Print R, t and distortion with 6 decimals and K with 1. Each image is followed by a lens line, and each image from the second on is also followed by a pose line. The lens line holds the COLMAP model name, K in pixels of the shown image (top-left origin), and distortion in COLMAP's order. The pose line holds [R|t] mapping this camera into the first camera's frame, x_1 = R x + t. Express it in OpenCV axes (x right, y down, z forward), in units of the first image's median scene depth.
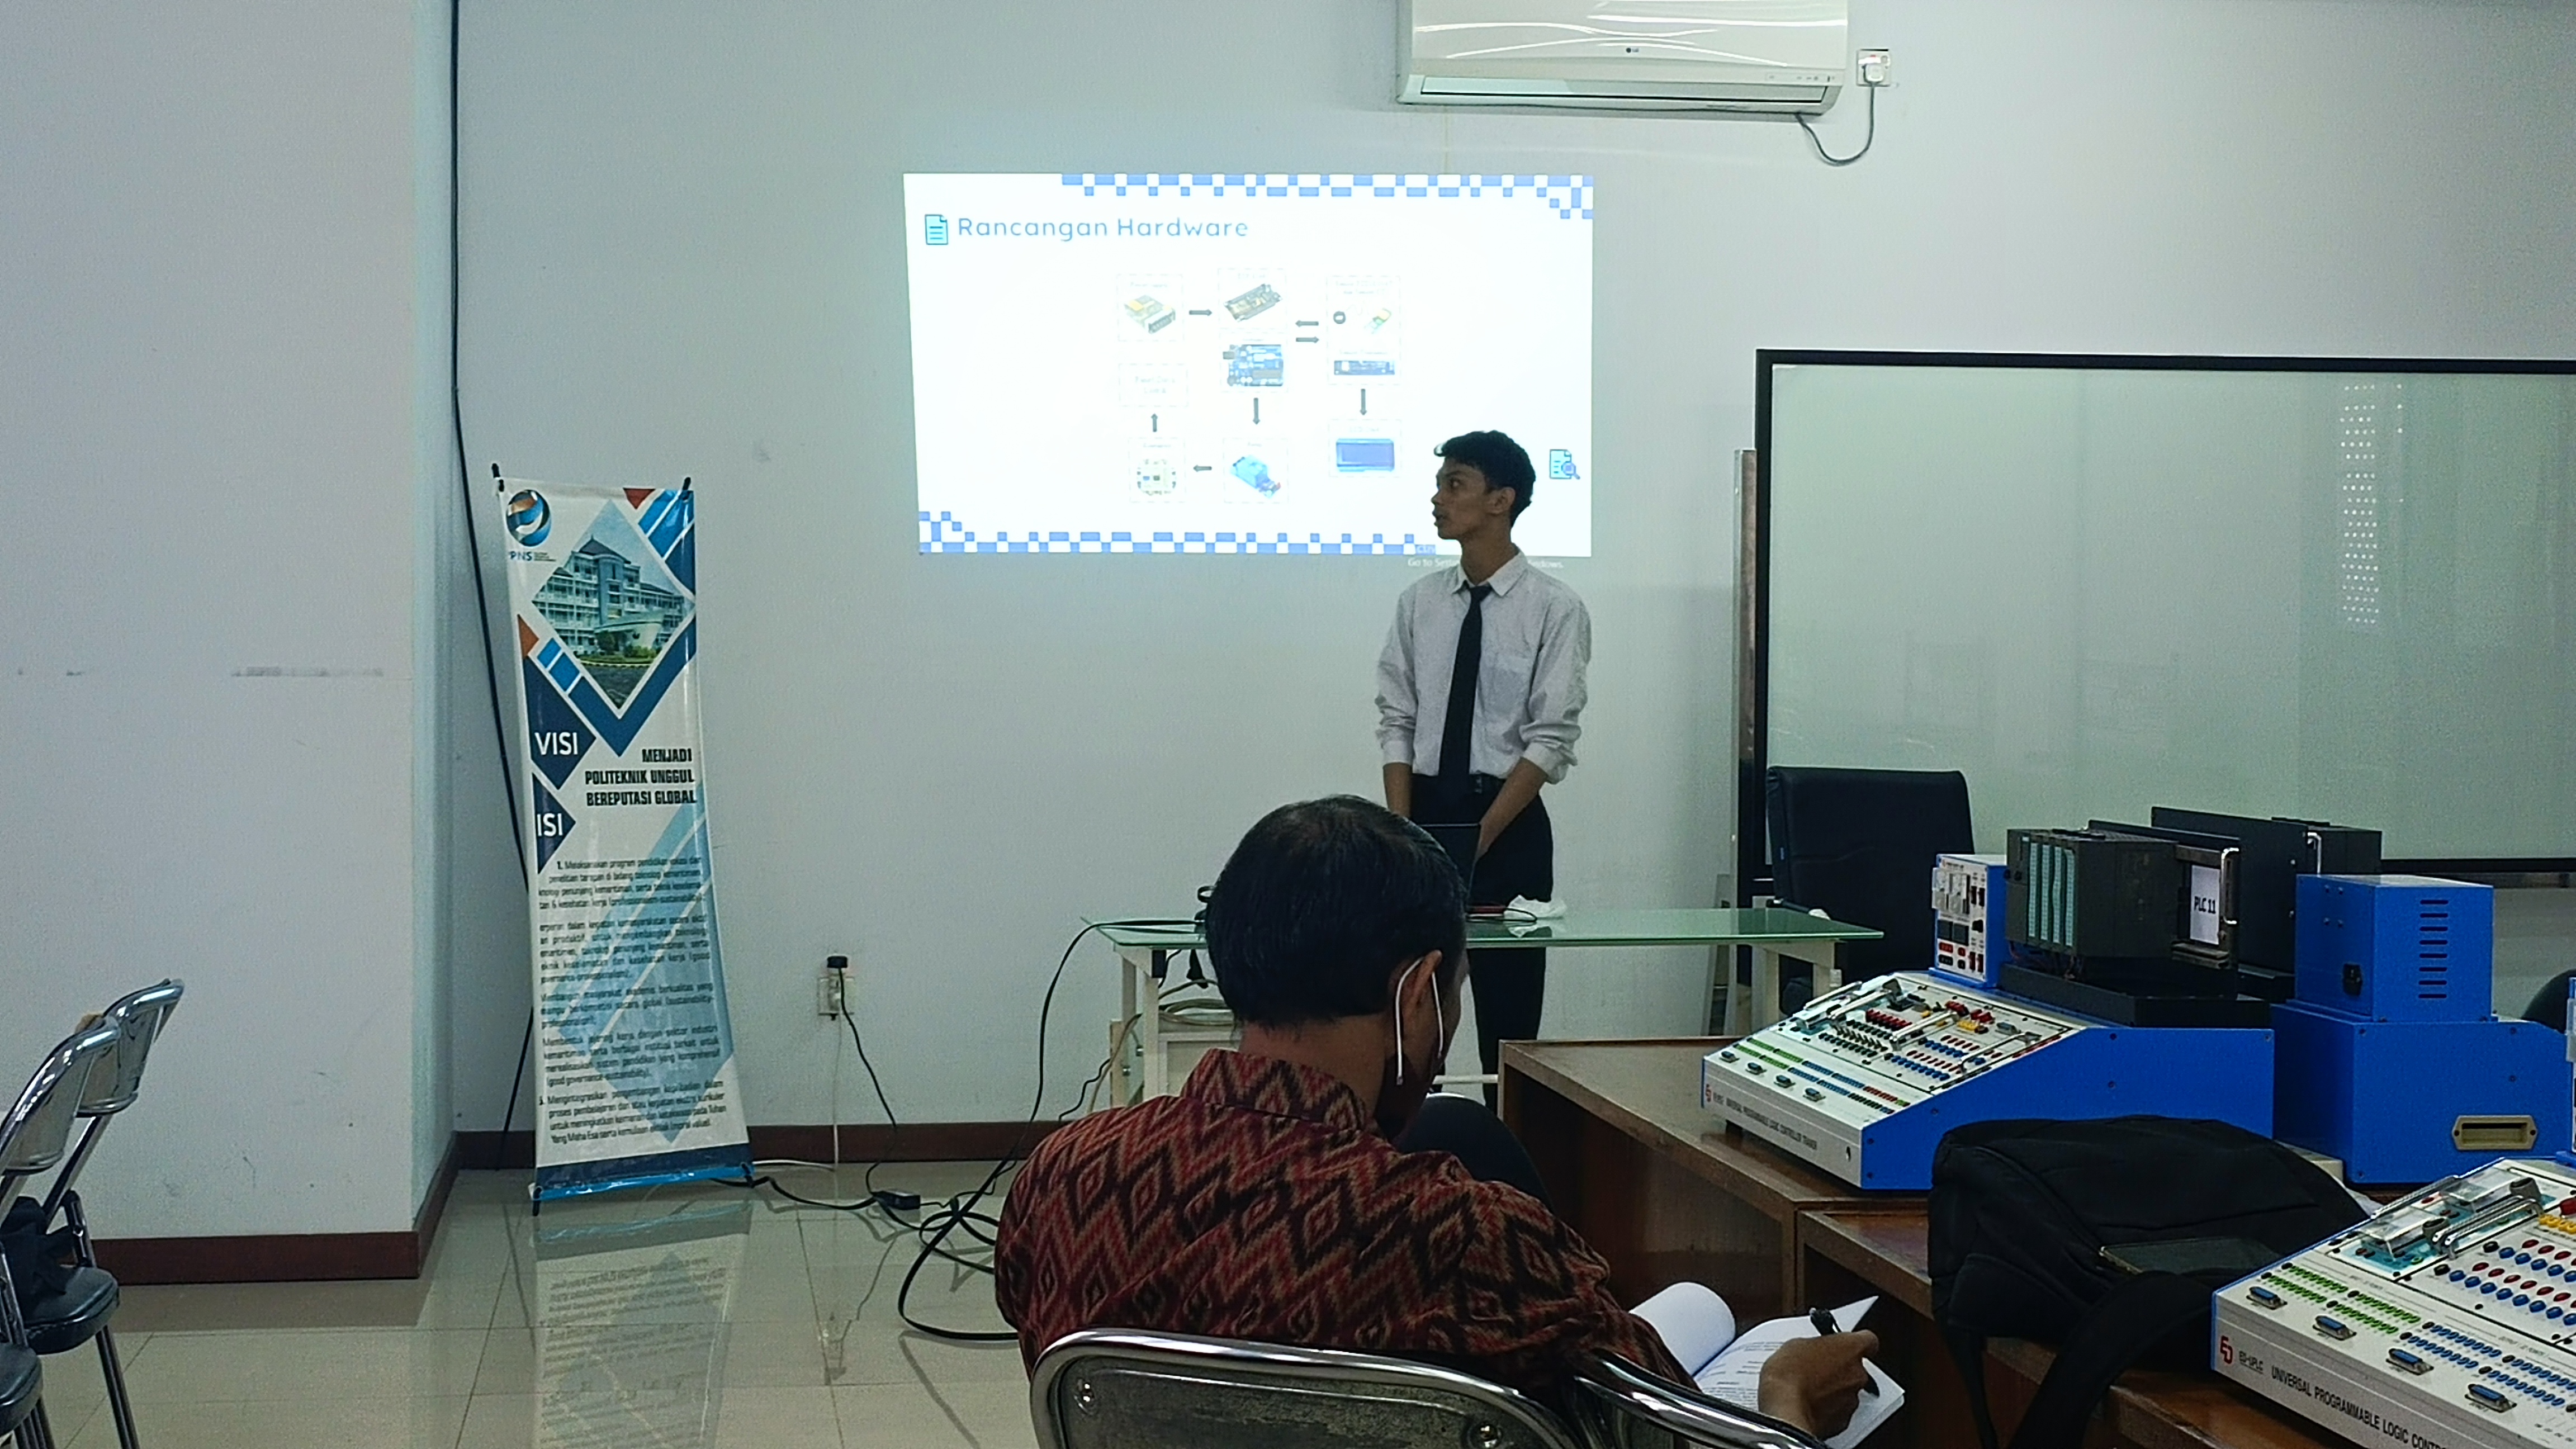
lens RADIAL K [[3540.3, 0, 1288.7], [0, 3540.3, 722.3], [0, 0, 1]] dist [-0.006056, 0.000000]
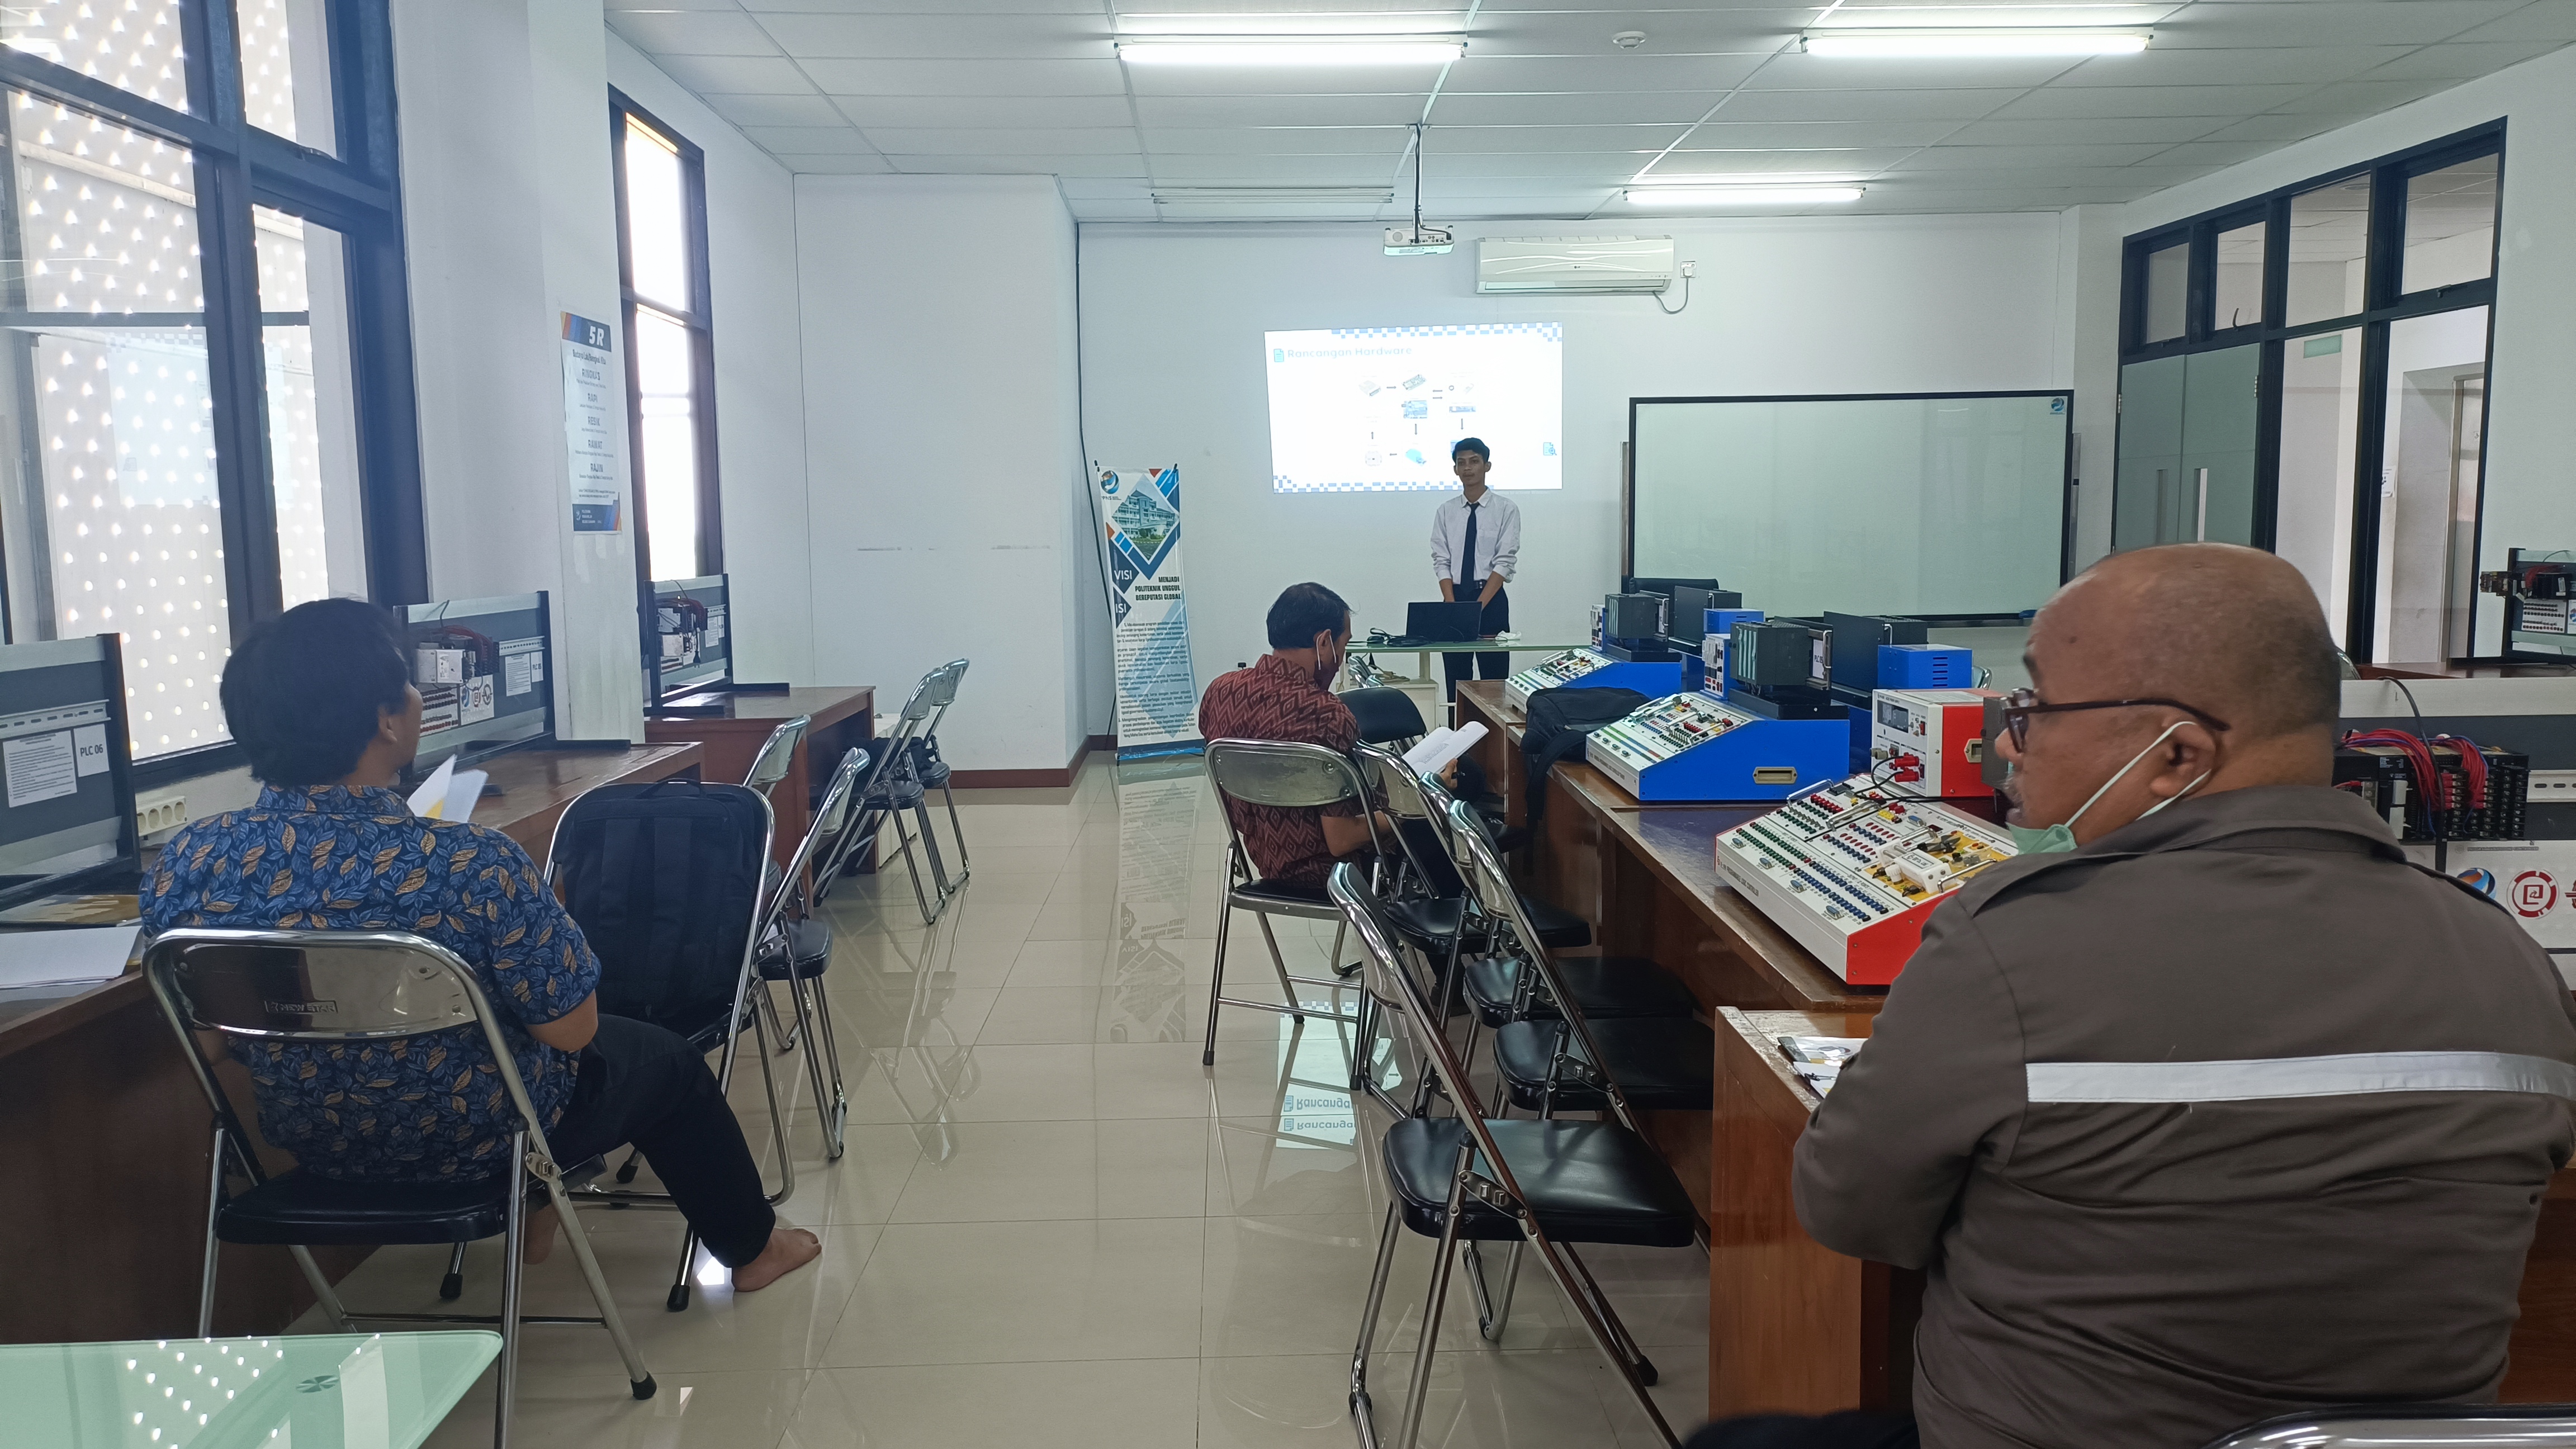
lens RADIAL K [[2011.3, 0, 1289.2], [0, 2011.3, 725.9], [0, 0, 1]] dist [-0.000497, -0.000414]
pose [[0.986704, 0.000460, -0.162526, 0.130869], [0.011831, 0.997140, 0.074651, 0.007625], [0.162096, -0.075581, 0.983876, -0.352878]]
